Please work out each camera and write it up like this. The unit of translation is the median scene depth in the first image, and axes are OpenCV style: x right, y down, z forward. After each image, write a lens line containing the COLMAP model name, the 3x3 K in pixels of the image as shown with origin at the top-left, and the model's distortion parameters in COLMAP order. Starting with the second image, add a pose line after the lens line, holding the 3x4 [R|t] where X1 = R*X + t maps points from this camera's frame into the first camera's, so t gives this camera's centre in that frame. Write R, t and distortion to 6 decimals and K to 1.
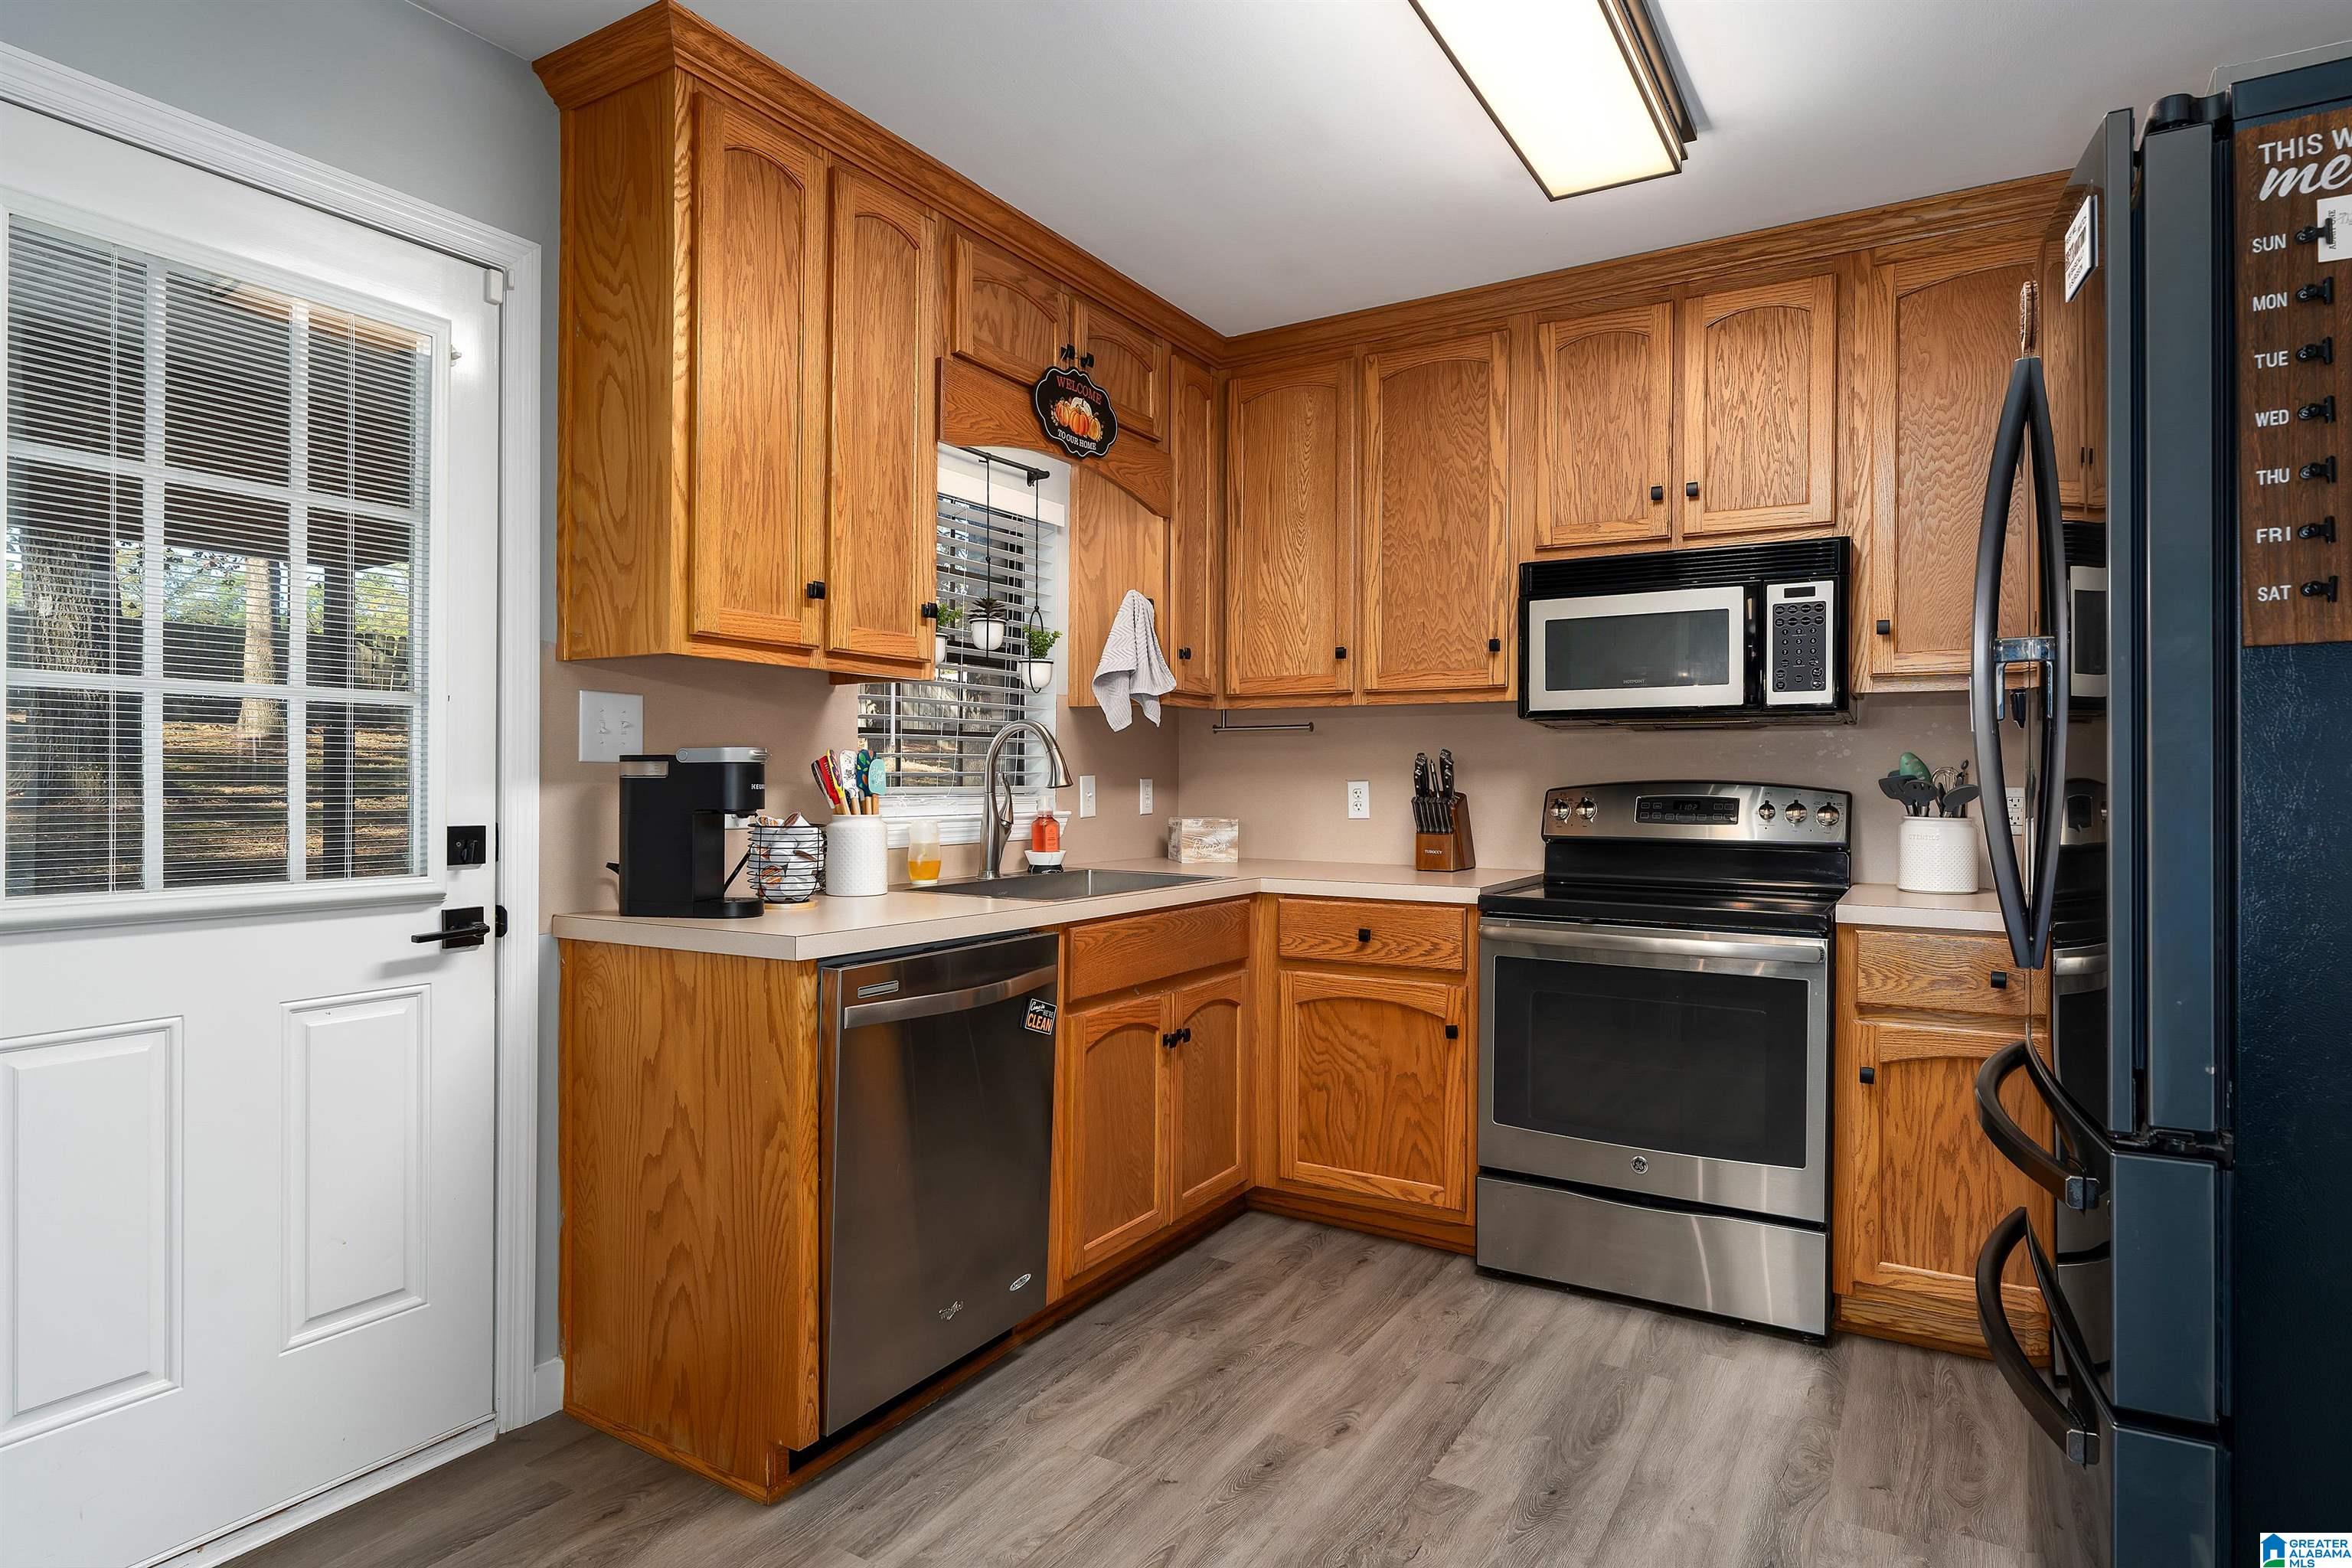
lens RADIAL K [[1301.1, 0, 1172.9], [0, 1301.1, 782.8], [0, 0, 1]] dist [-0.002043, 0.000164]
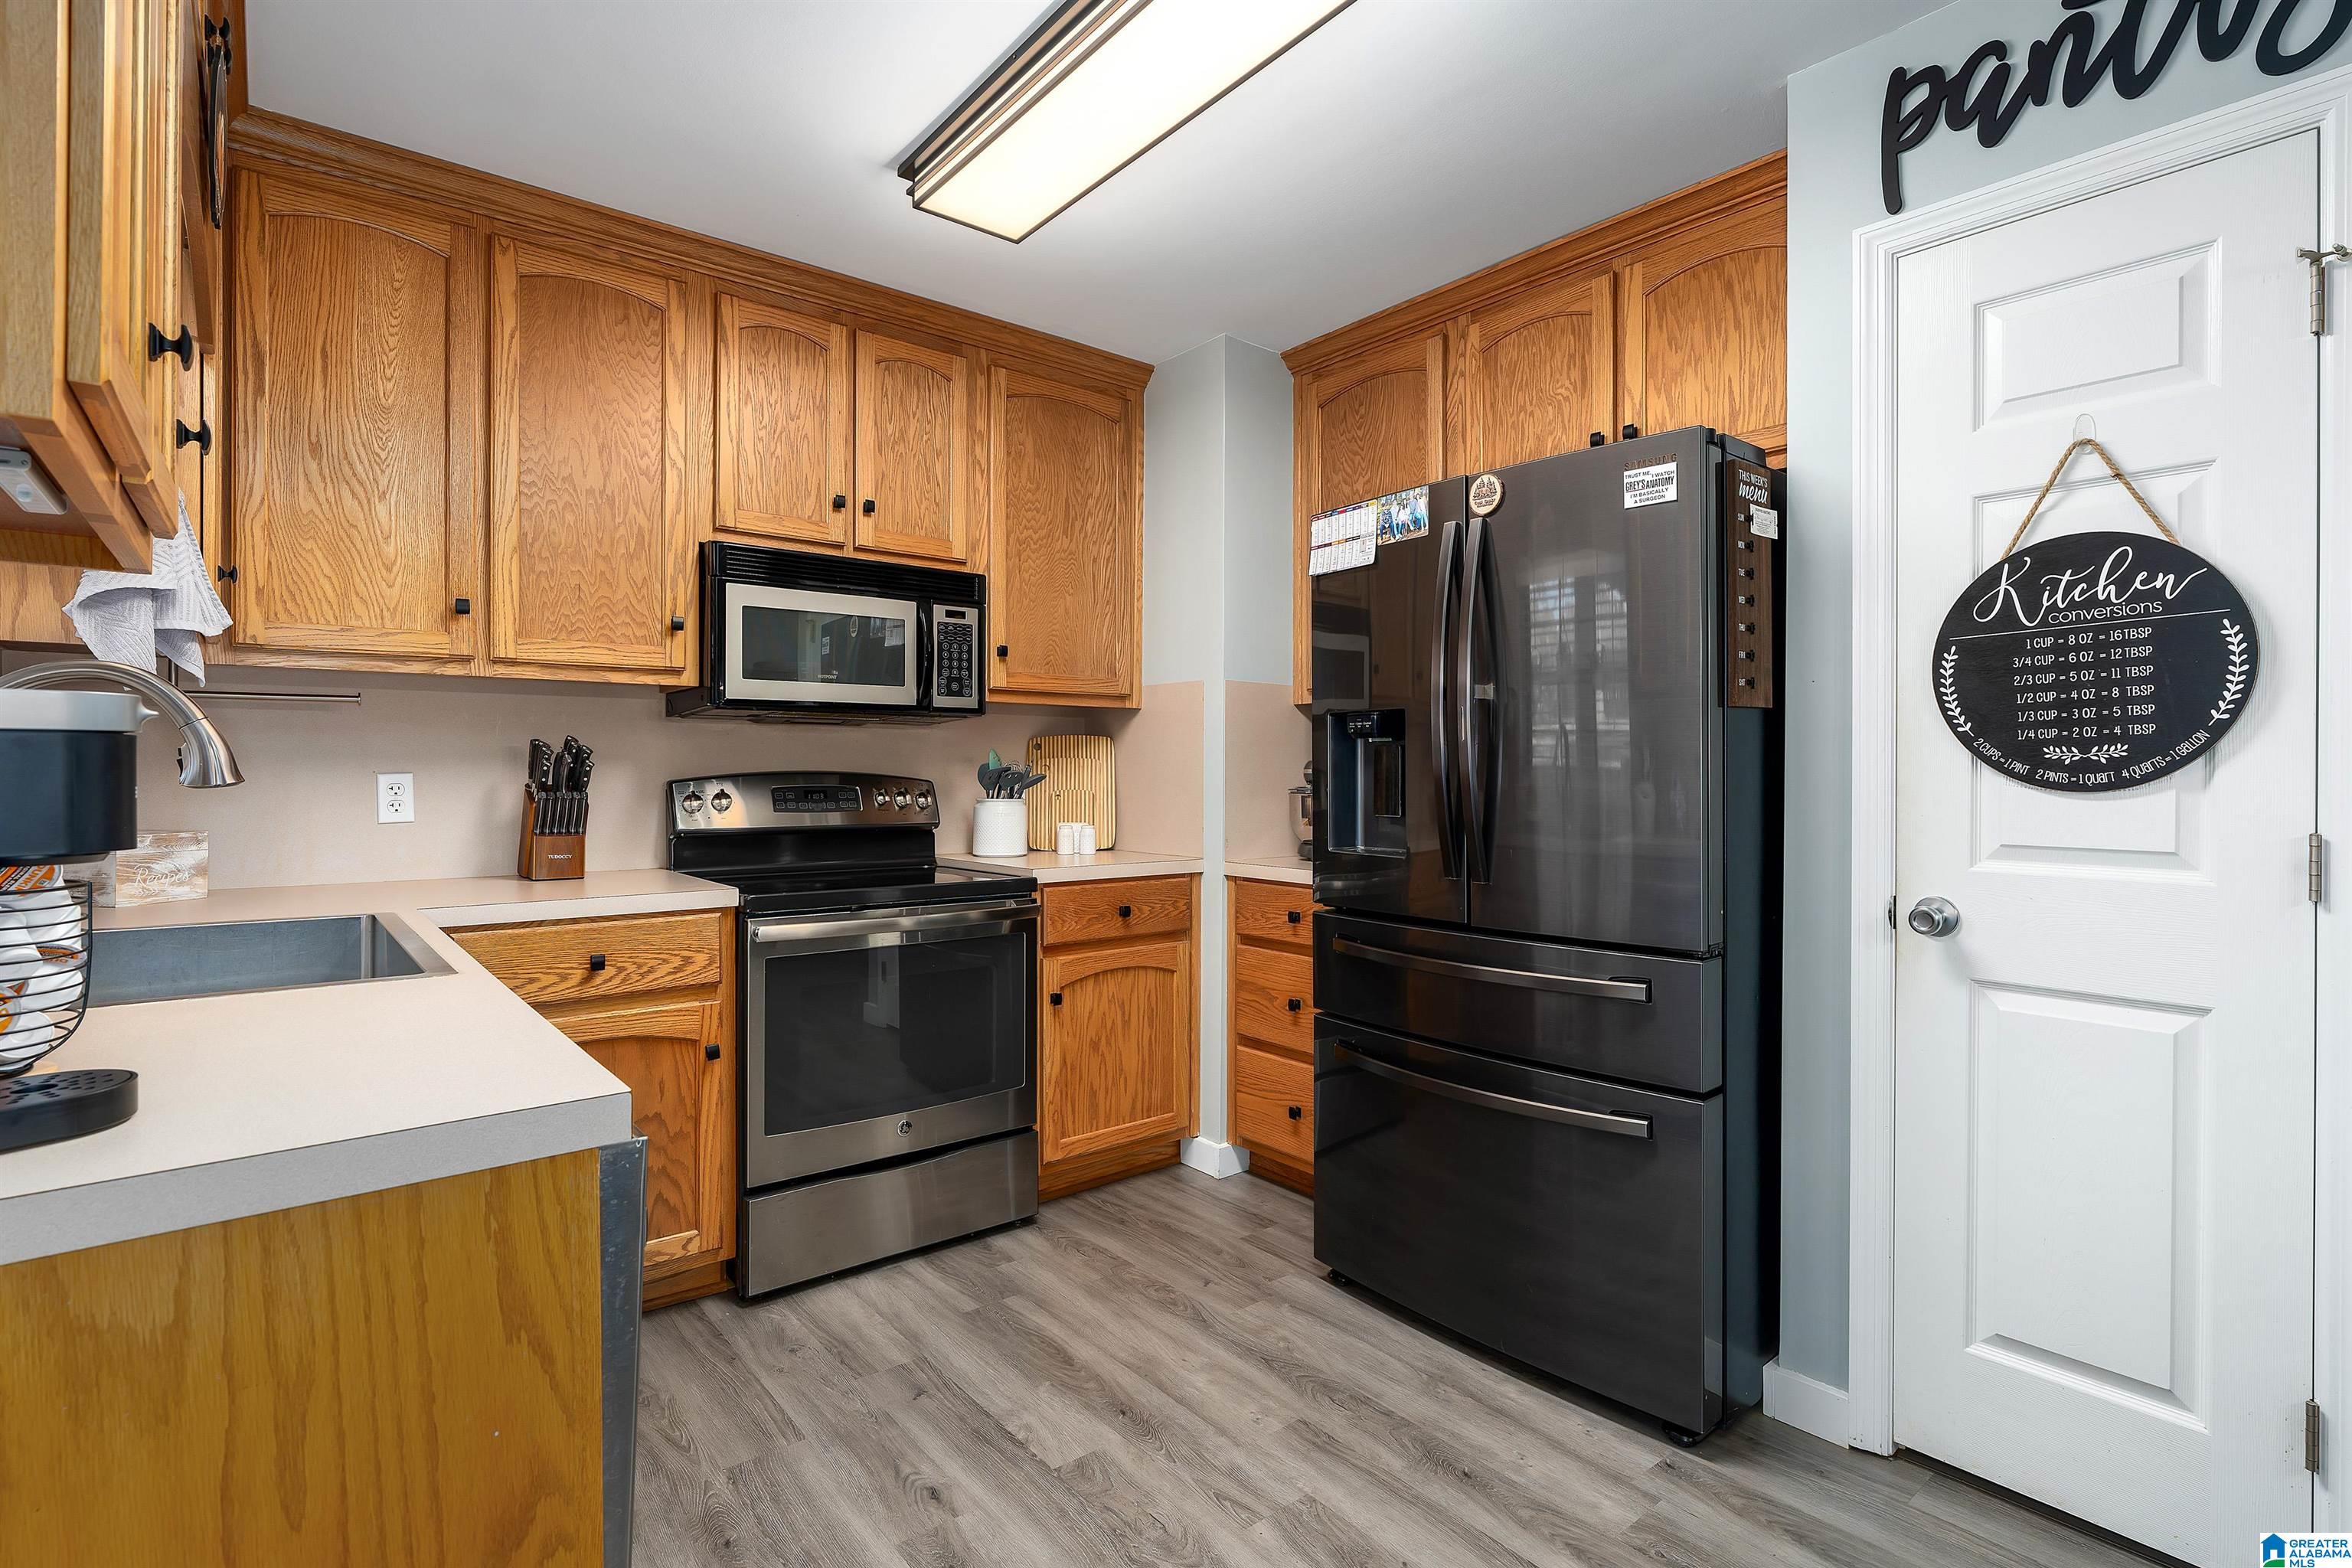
lens RADIAL K [[1134.1, 0, 1177.9], [0, 1134.1, 770.8], [0, 0, 1]] dist [-0.000627, 0.001191]
pose [[0.328423, -0.002488, 0.944527, -0.414126], [0.003506, 0.999993, 0.001415, -0.002586], [-0.944524, 0.002847, 0.328429, 0.434121]]
